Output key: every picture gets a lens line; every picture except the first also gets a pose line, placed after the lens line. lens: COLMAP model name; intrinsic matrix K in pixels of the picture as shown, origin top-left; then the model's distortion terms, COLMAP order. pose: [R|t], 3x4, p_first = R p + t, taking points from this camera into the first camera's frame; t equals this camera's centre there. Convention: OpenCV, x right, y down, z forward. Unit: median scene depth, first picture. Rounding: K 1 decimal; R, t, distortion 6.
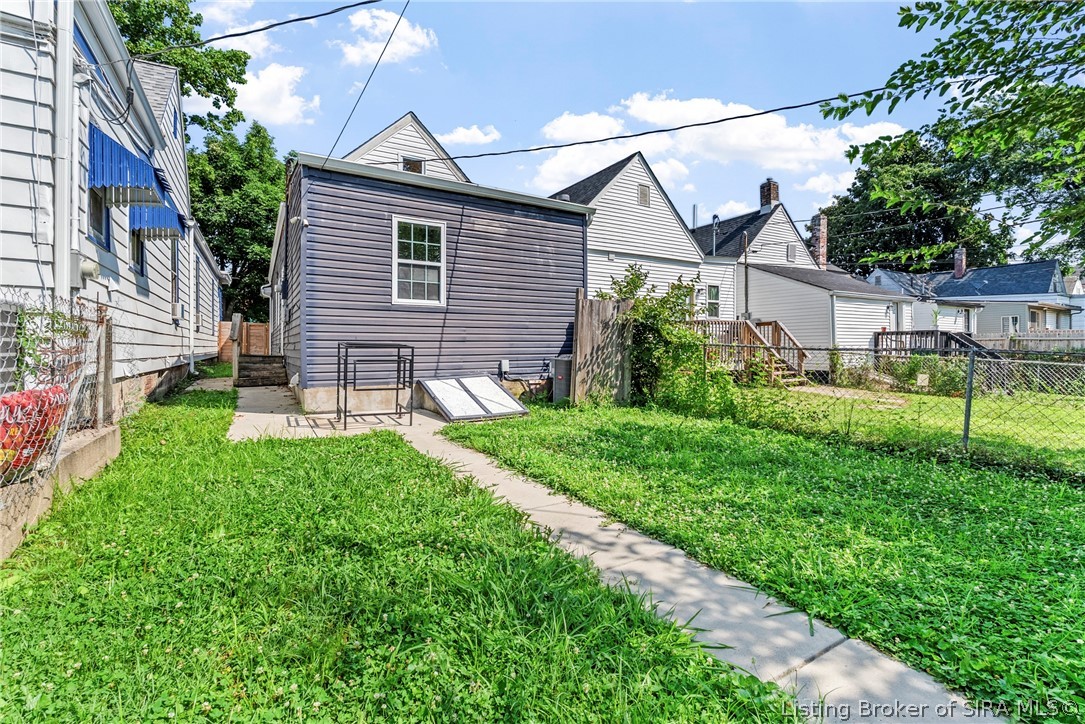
lens RADIAL K [[486.5, 0, 542.9], [0, 486.5, 351.5], [0, 0, 1]] dist [0.001331, 0.000847]
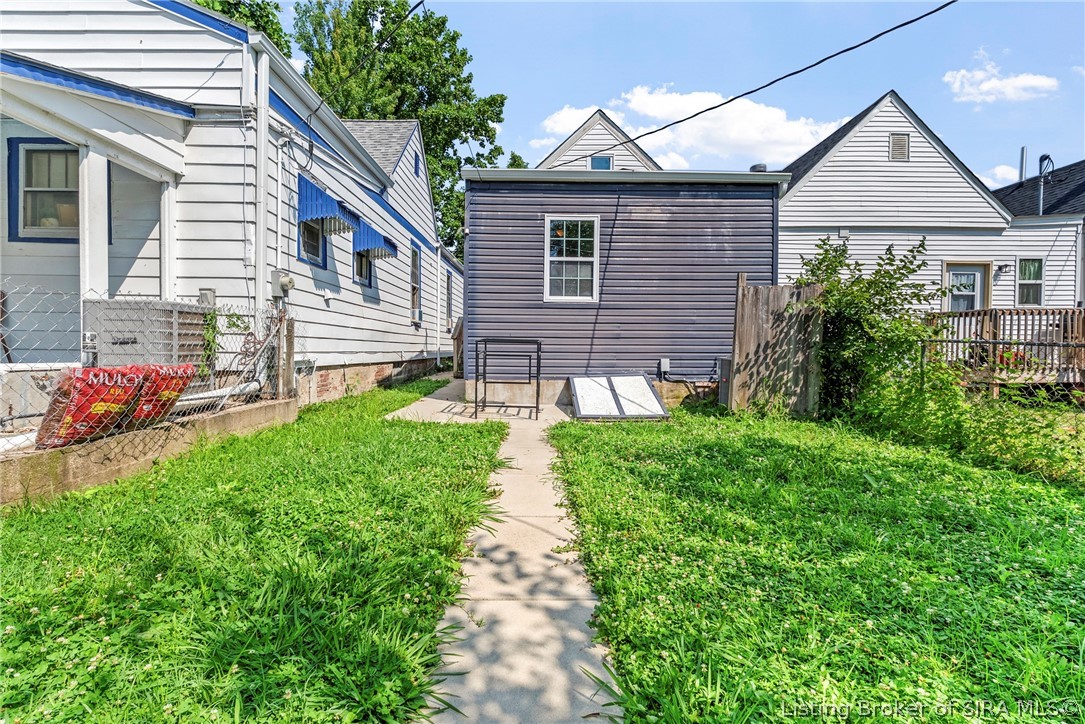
lens RADIAL K [[483.0, 0, 542.5], [0, 483.0, 362.0], [0, 0, 1]] dist [-0.001024, 0.000502]
pose [[0.861191, 0.021119, -0.507843, 0.197268], [-0.012258, 0.999709, 0.020785, 0.008229], [0.508134, -0.011675, 0.861199, 0.111260]]
